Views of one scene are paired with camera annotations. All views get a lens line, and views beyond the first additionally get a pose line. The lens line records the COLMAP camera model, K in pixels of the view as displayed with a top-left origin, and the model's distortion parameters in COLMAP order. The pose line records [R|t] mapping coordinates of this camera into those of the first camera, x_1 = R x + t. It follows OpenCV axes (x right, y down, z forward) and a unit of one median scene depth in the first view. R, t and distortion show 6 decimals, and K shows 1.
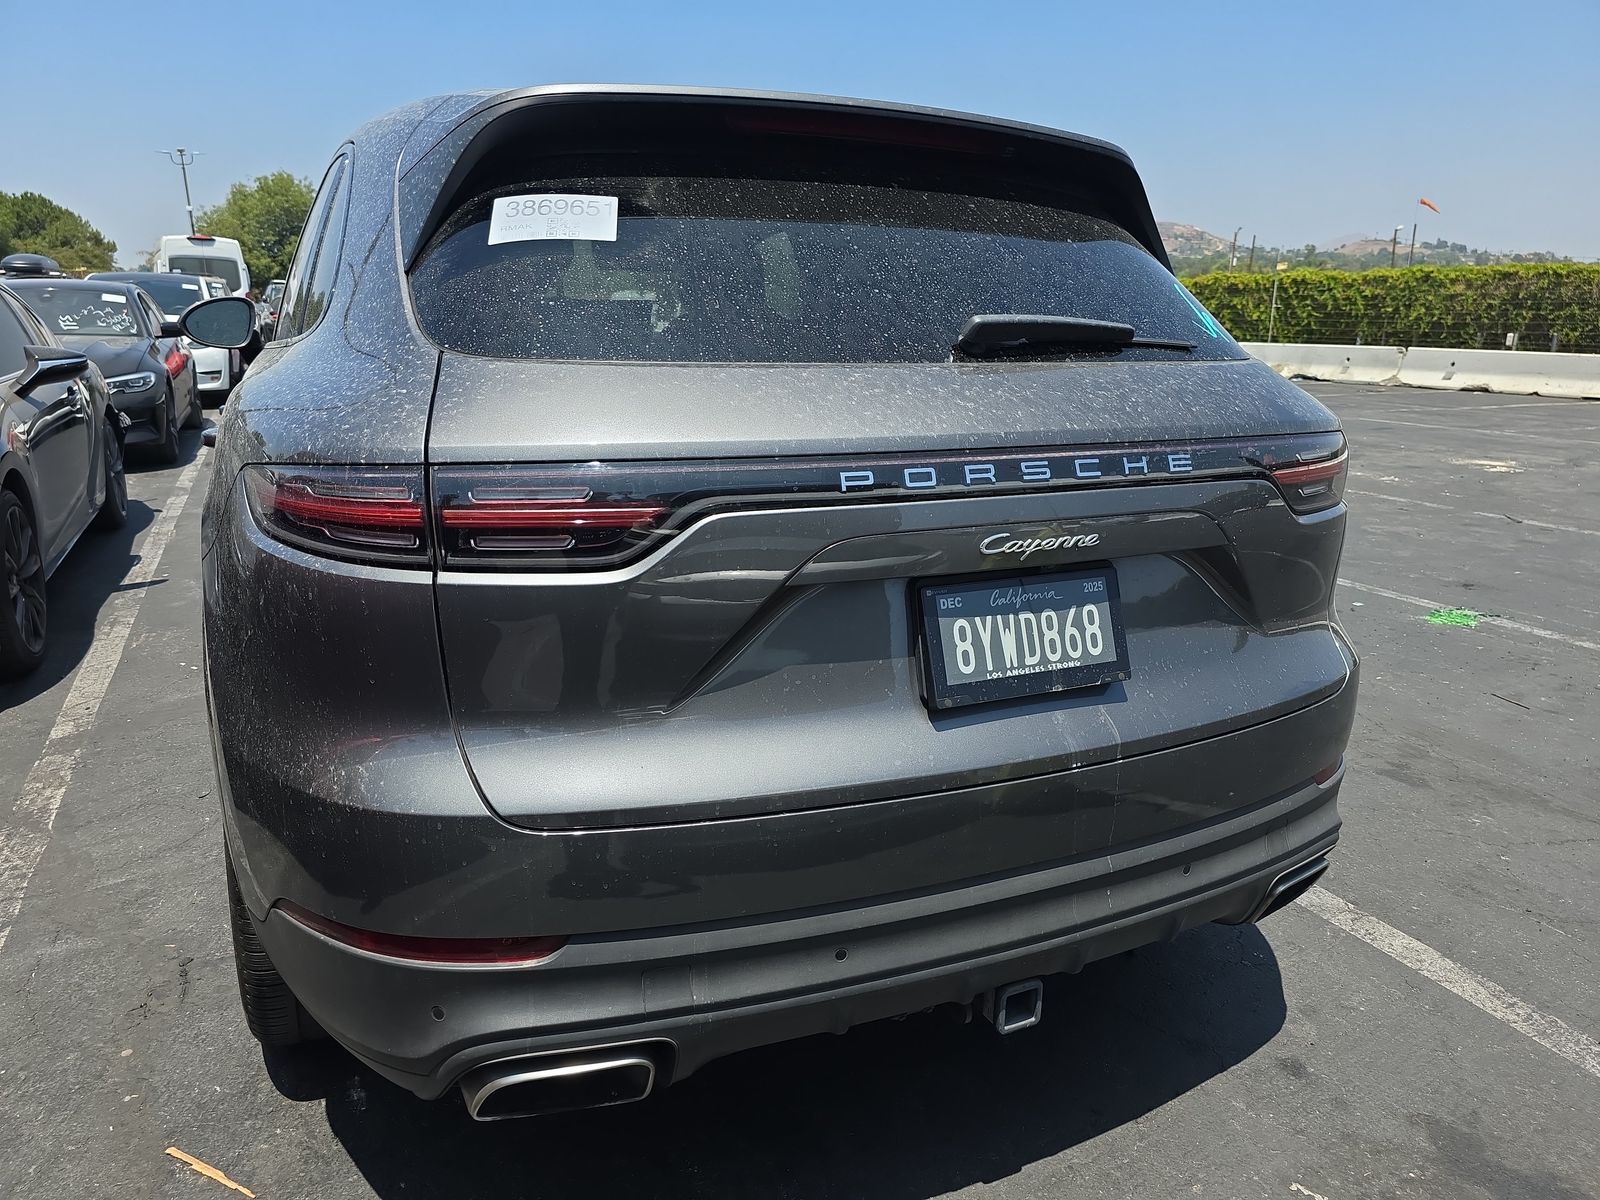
lens RADIAL K [[1063.4, 0, 798.1], [0, 1063.4, 622.2], [0, 0, 1]] dist [0.044727, -0.038456]
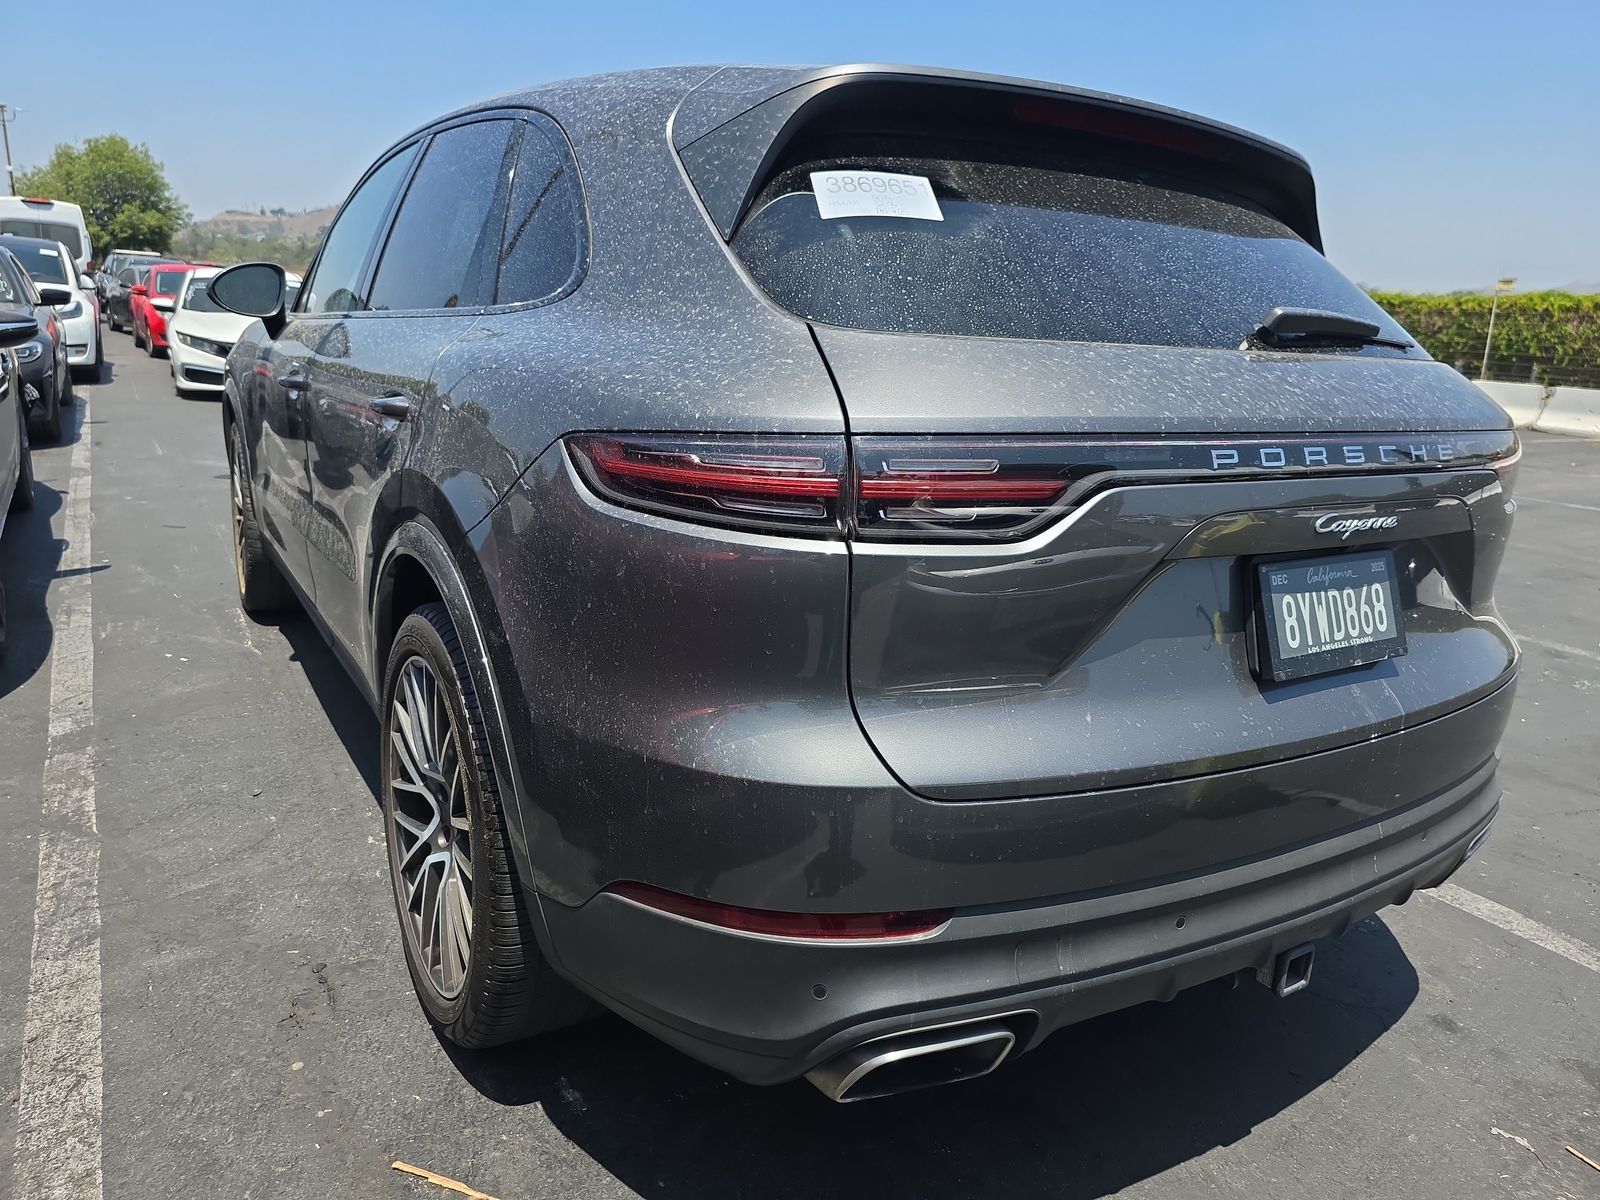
lens RADIAL K [[1067.2, 0, 800.0], [0, 1067.2, 600.0], [0, 0, 1]] dist [0.045933, -0.040245]
pose [[0.991028, 0.004954, 0.133563, -0.435428], [-0.002370, 0.999807, -0.019498, 0.022098], [-0.133634, 0.019006, 0.990849, 0.019818]]
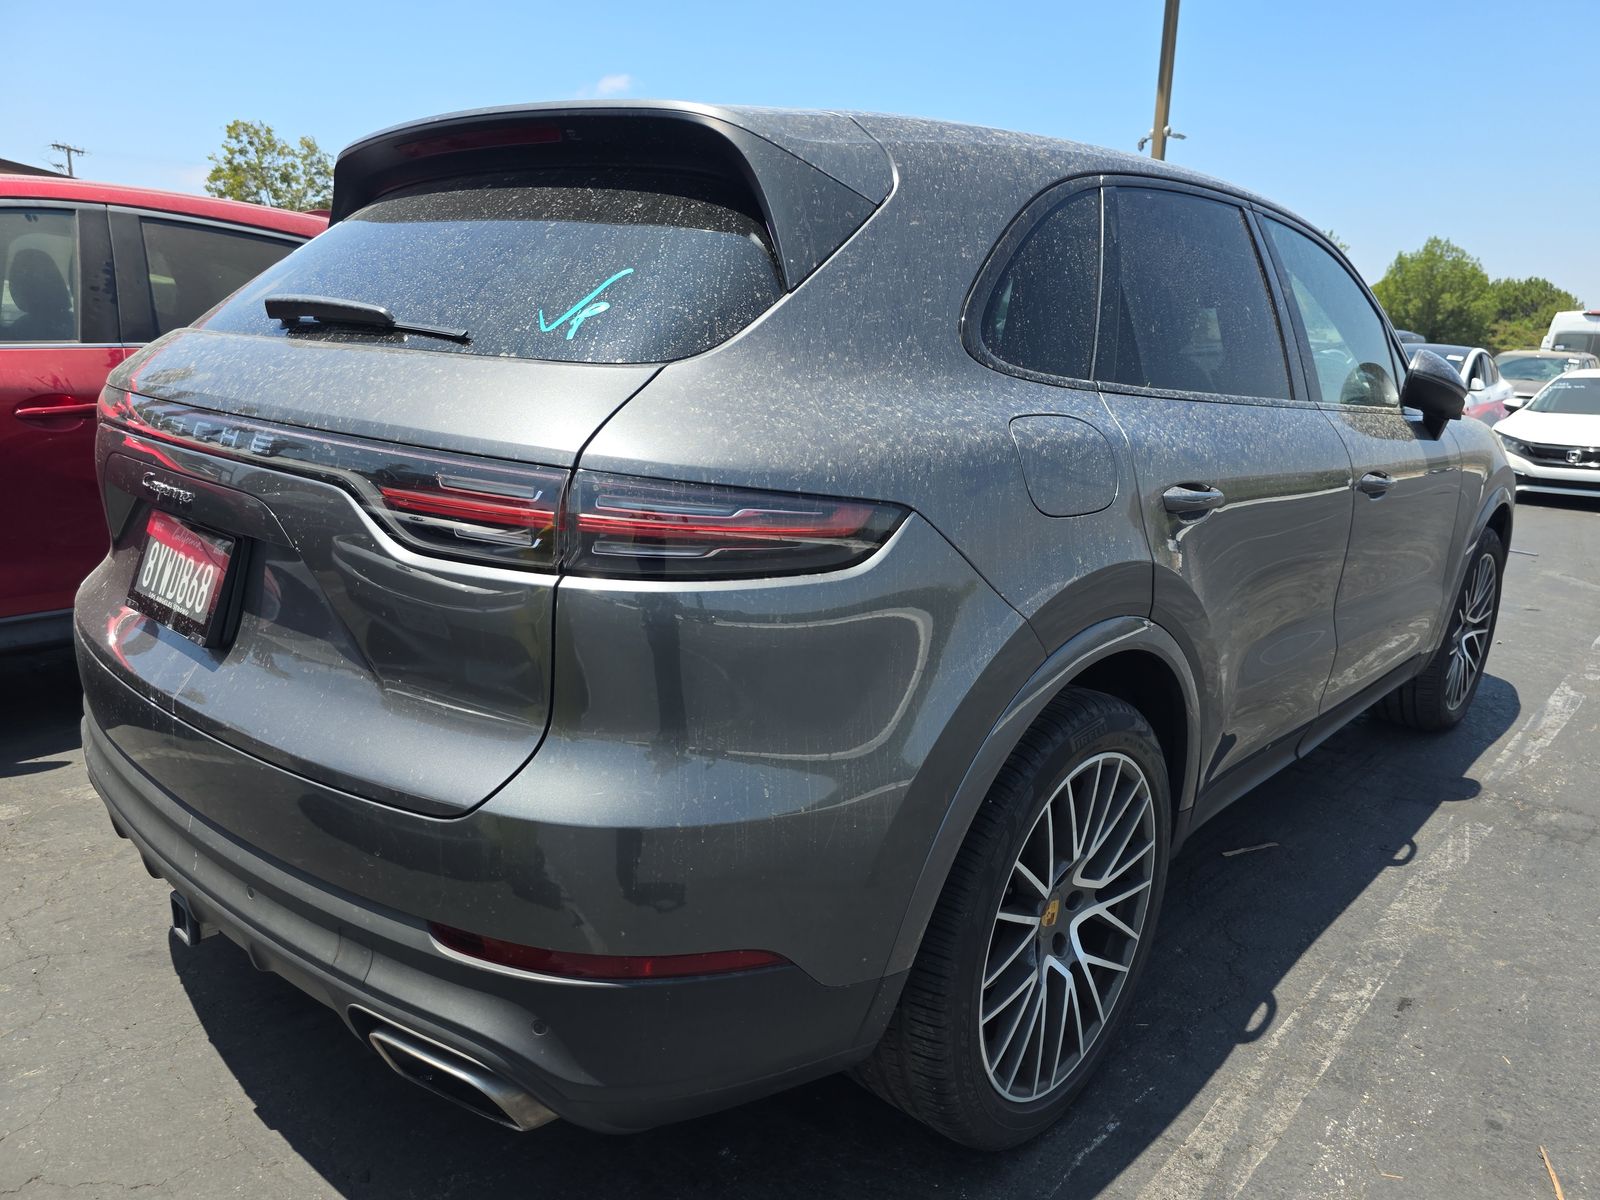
lens RADIAL K [[1094.1, 0, 803.6], [0, 1094.1, 637.2], [0, 0, 1]] dist [0.057917, -0.064943]
pose [[0.393642, 0.238333, -0.887831, 1.471943], [-0.303370, 0.945378, 0.119274, -0.253338], [0.867763, 0.222389, 0.444444, 1.040010]]
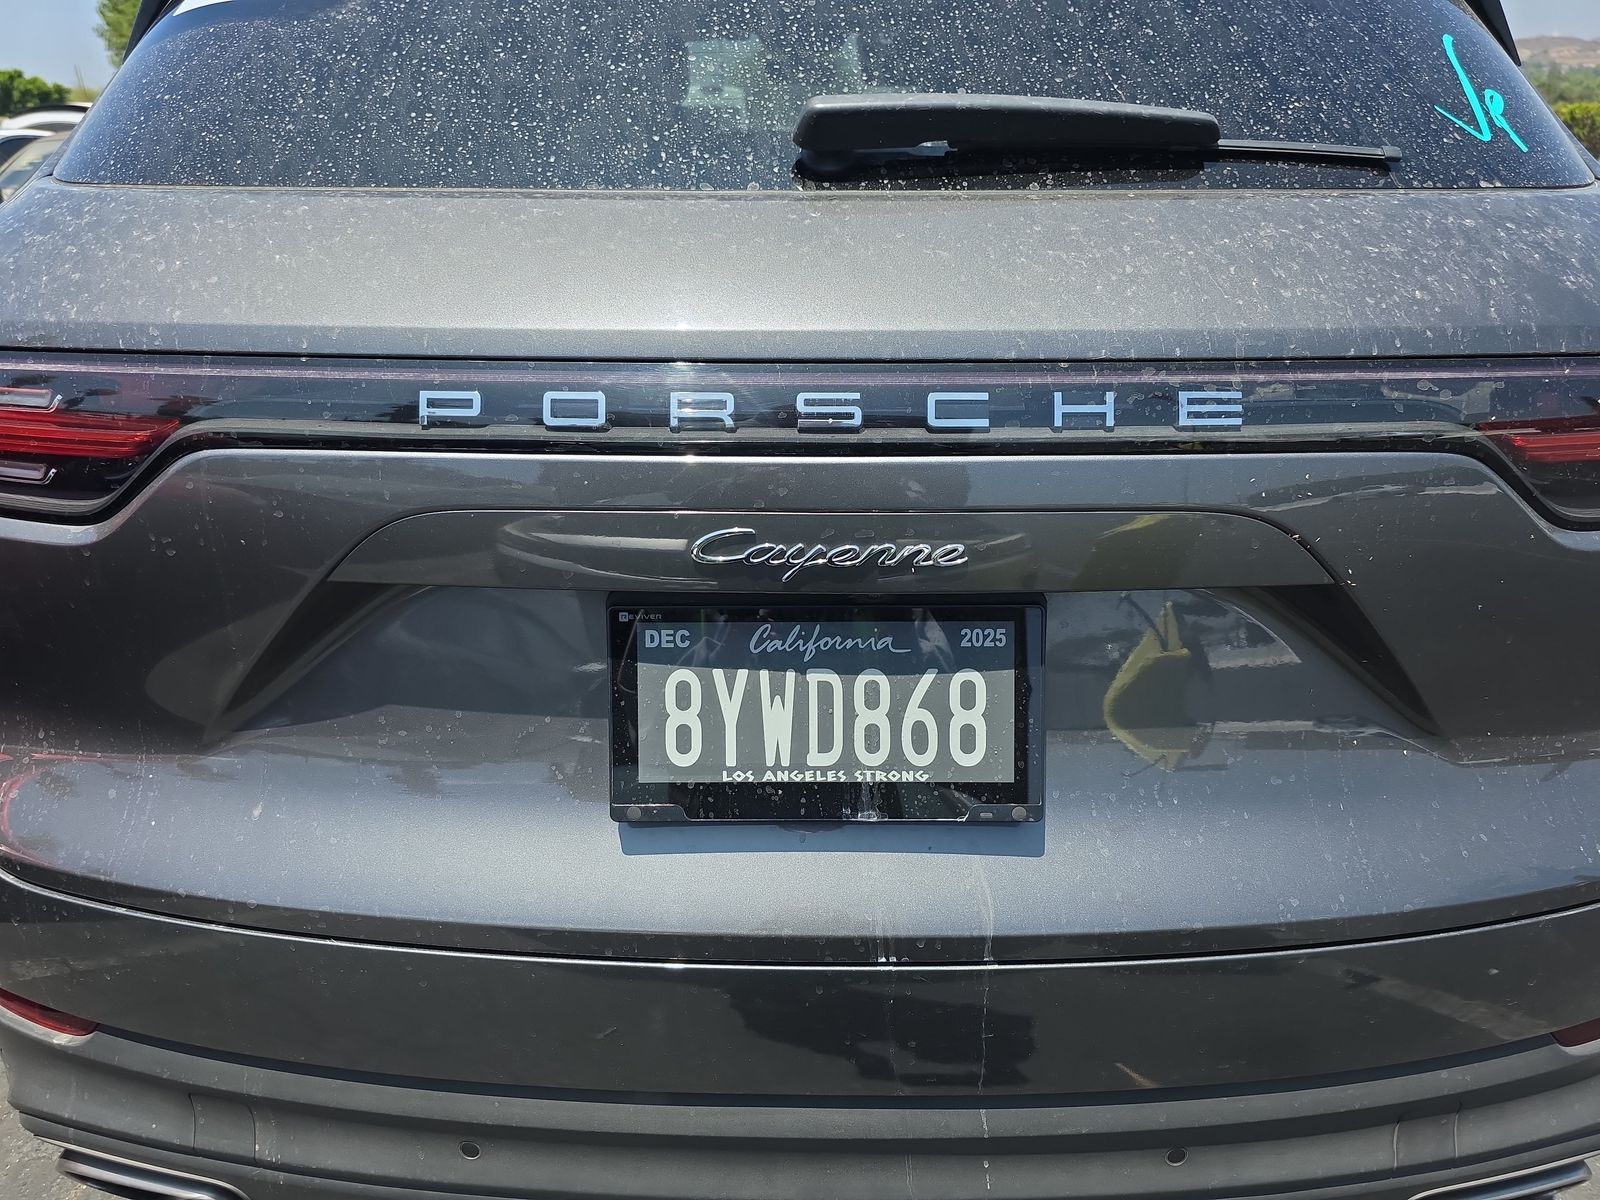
lens RADIAL K [[1094.1, 0, 803.6], [0, 1094.1, 637.2], [0, 0, 1]] dist [0.057917, -0.064943]
pose [[0.907114, 0.152145, -0.392422, 0.410326], [-0.101379, 0.983909, 0.147123, -0.104627], [0.408492, -0.093674, 0.907942, 0.477081]]
